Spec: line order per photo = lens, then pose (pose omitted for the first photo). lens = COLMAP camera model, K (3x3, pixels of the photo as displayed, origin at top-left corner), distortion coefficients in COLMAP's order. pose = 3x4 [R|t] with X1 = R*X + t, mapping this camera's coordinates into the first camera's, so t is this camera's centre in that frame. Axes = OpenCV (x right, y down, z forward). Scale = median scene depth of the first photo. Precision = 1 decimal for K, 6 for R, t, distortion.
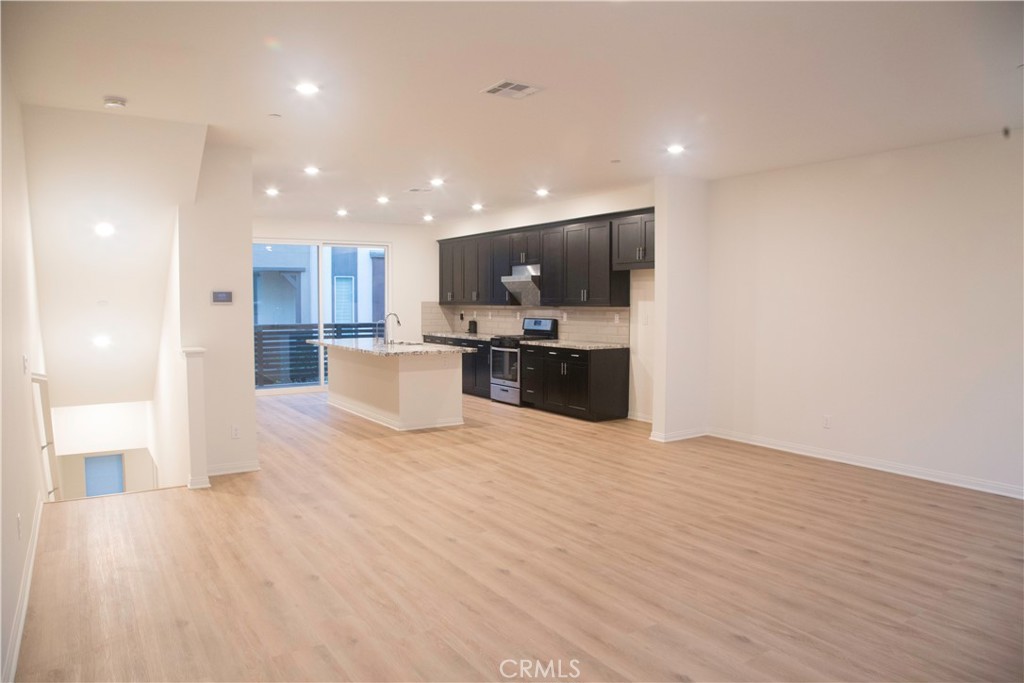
lens RADIAL K [[701.4, 0, 517.7], [0, 701.4, 339.3], [0, 0, 1]] dist [-0.116281, 0.058471]
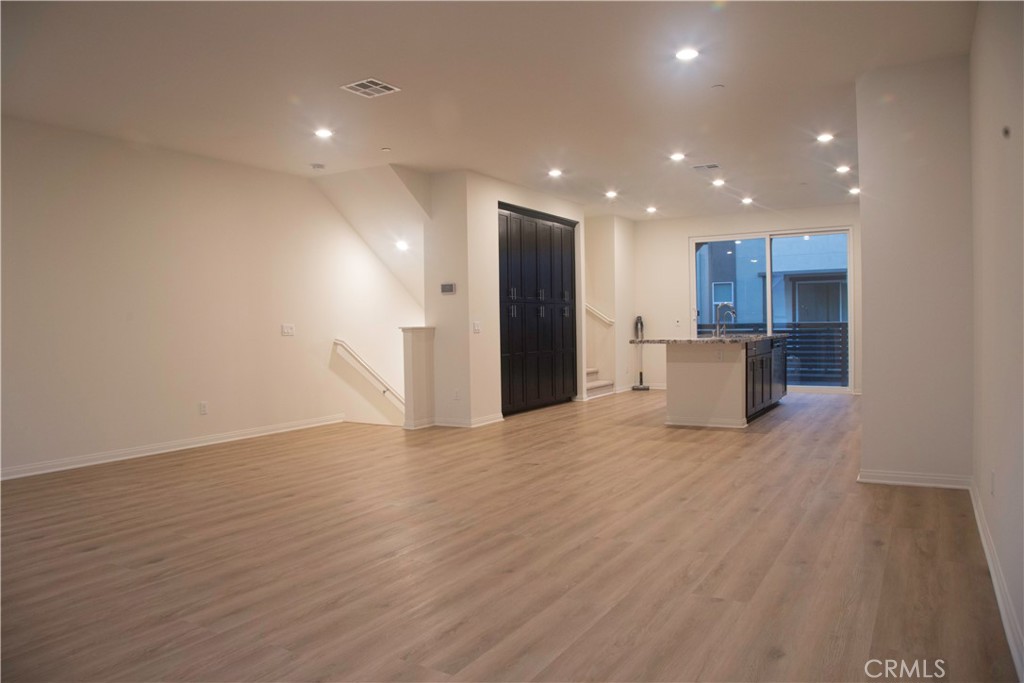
lens RADIAL K [[701.4, 0, 517.7], [0, 701.4, 339.3], [0, 0, 1]] dist [-0.116281, 0.058471]
pose [[0.437957, 0.014041, -0.898887, 1.010625], [-0.029691, 0.999558, 0.001147, 0.034510], [0.898506, 0.026187, 0.438180, 0.660060]]
